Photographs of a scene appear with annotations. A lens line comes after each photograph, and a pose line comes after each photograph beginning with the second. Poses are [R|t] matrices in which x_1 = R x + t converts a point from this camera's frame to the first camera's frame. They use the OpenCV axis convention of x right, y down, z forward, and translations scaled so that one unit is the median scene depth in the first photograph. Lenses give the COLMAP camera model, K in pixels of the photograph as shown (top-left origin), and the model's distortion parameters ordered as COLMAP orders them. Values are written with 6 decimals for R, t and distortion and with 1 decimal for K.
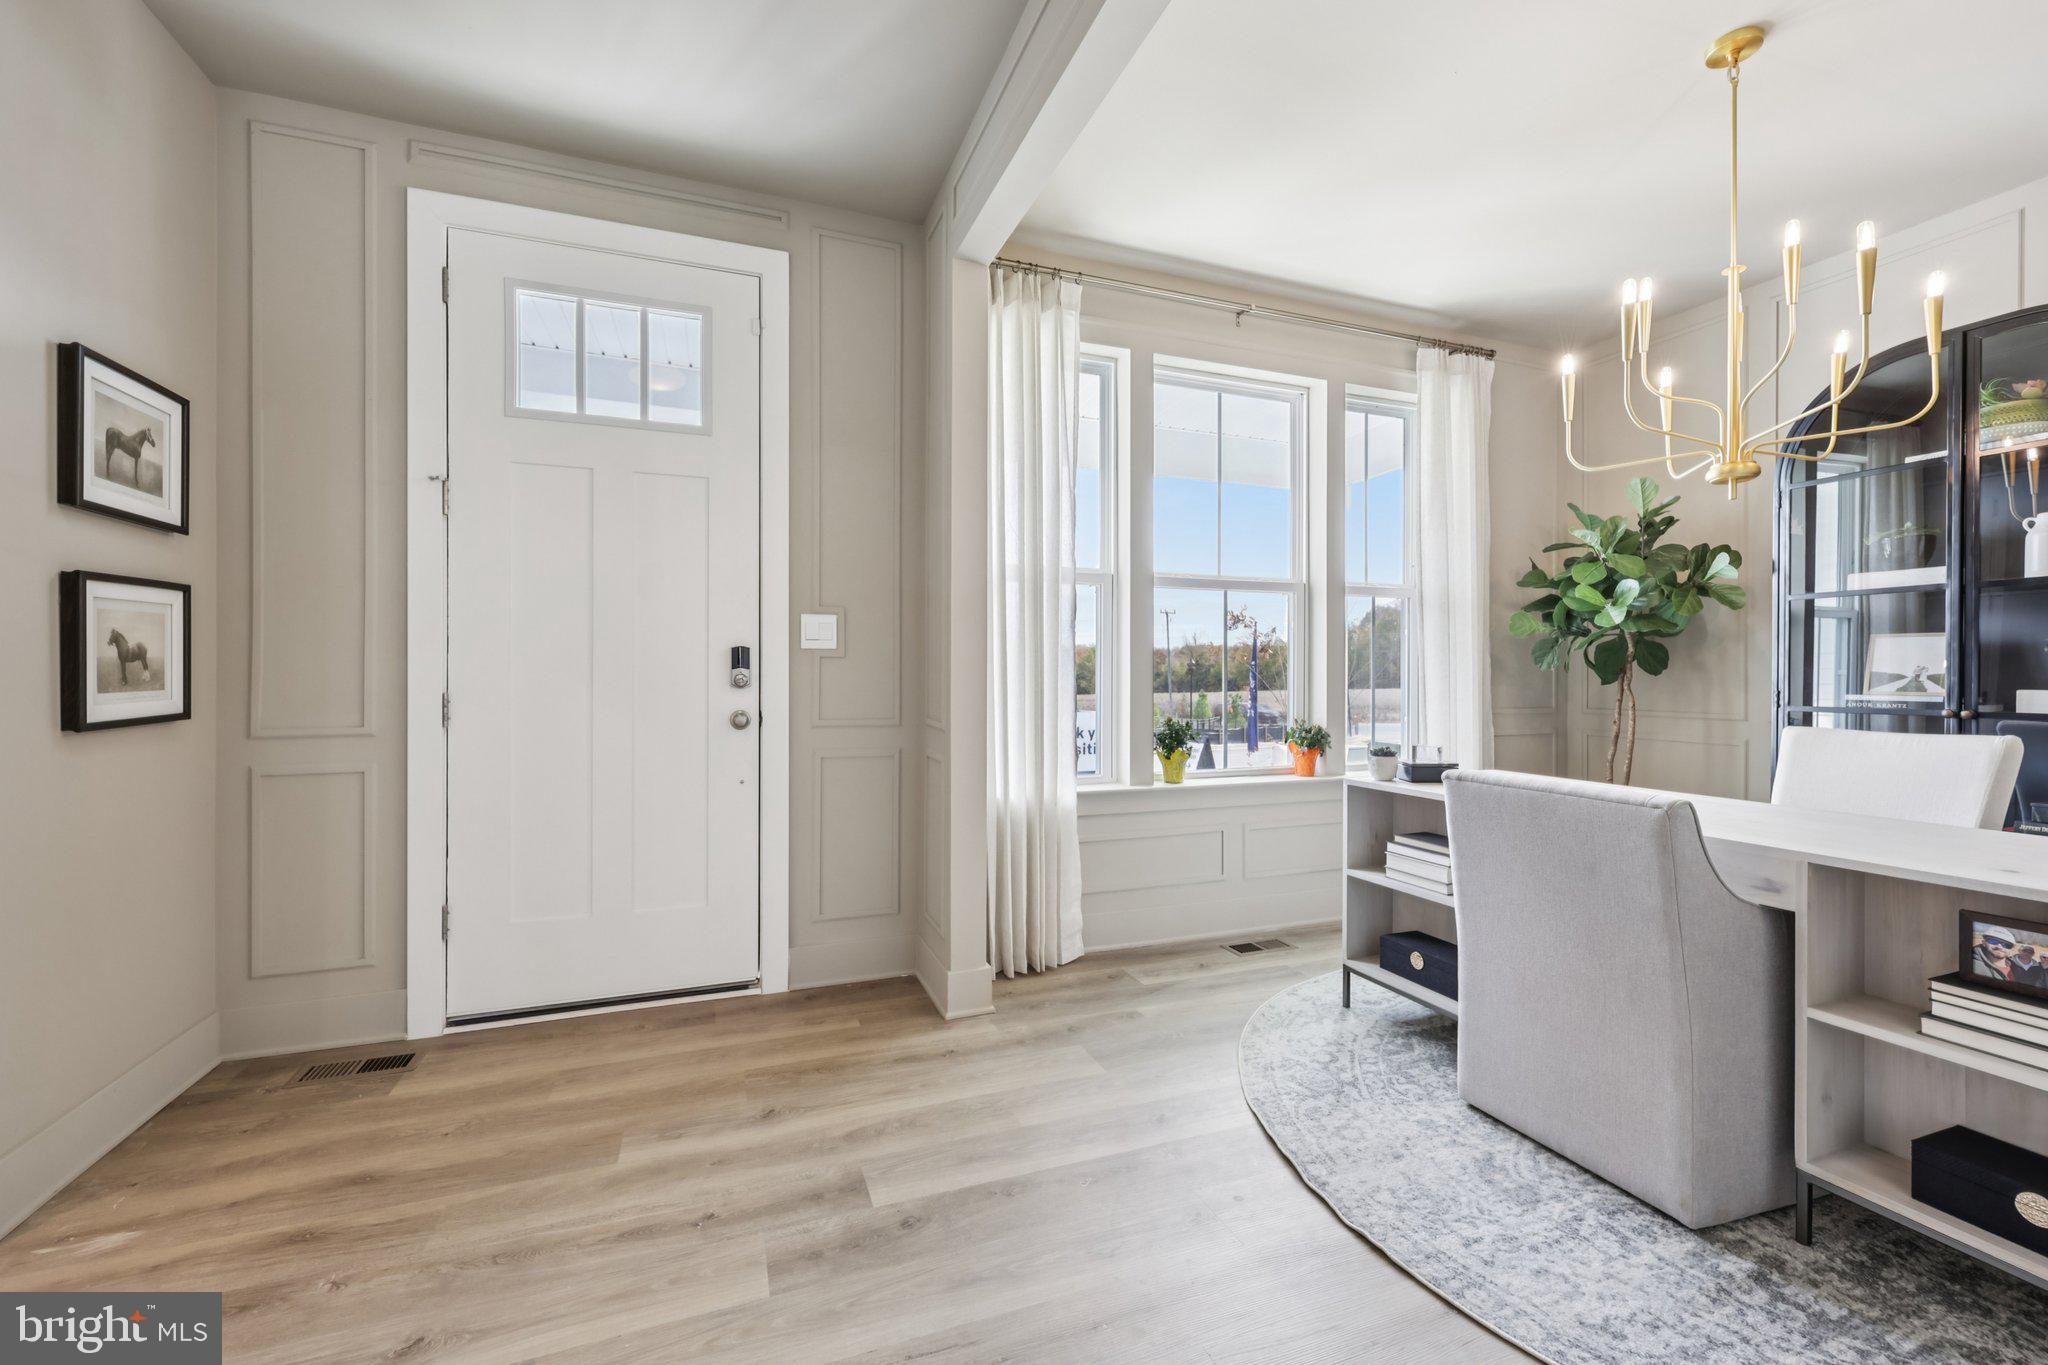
lens RADIAL K [[826.5, 0, 1023.3], [0, 826.5, 679.8], [0, 0, 1]] dist [-0.001845, 0.000231]
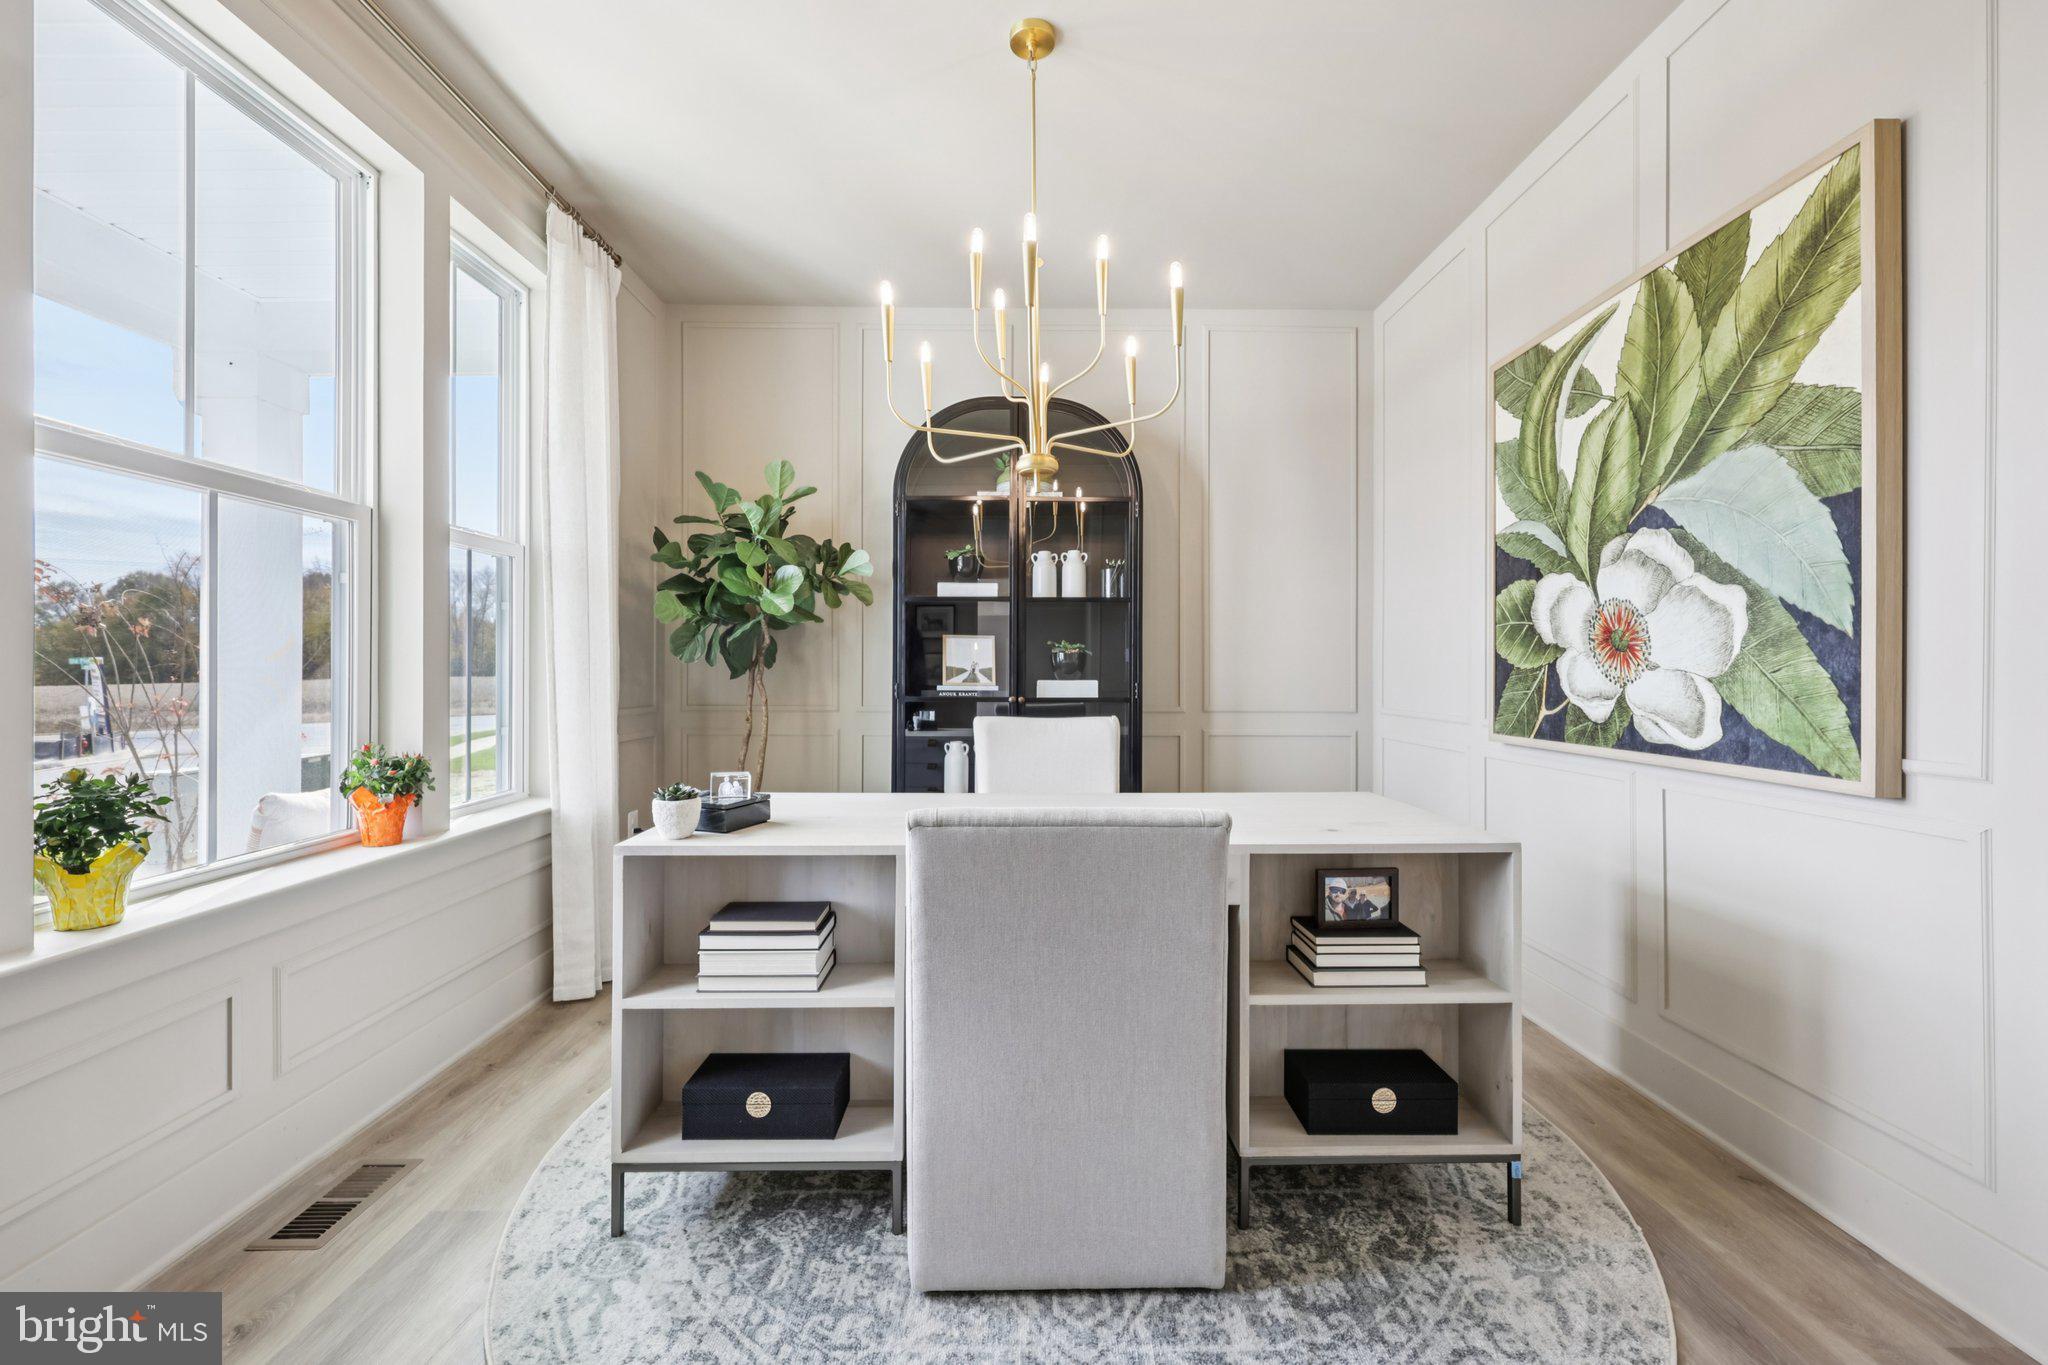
lens RADIAL K [[826.5, 0, 1026.1], [0, 826.5, 670.8], [0, 0, 1]] dist [-0.001845, 0.000231]
pose [[0.339209, -0.000665, 0.940711, -0.062321], [0.002116, 0.999998, -0.000056, -0.003508], [-0.940709, 0.002009, 0.339209, 0.532502]]
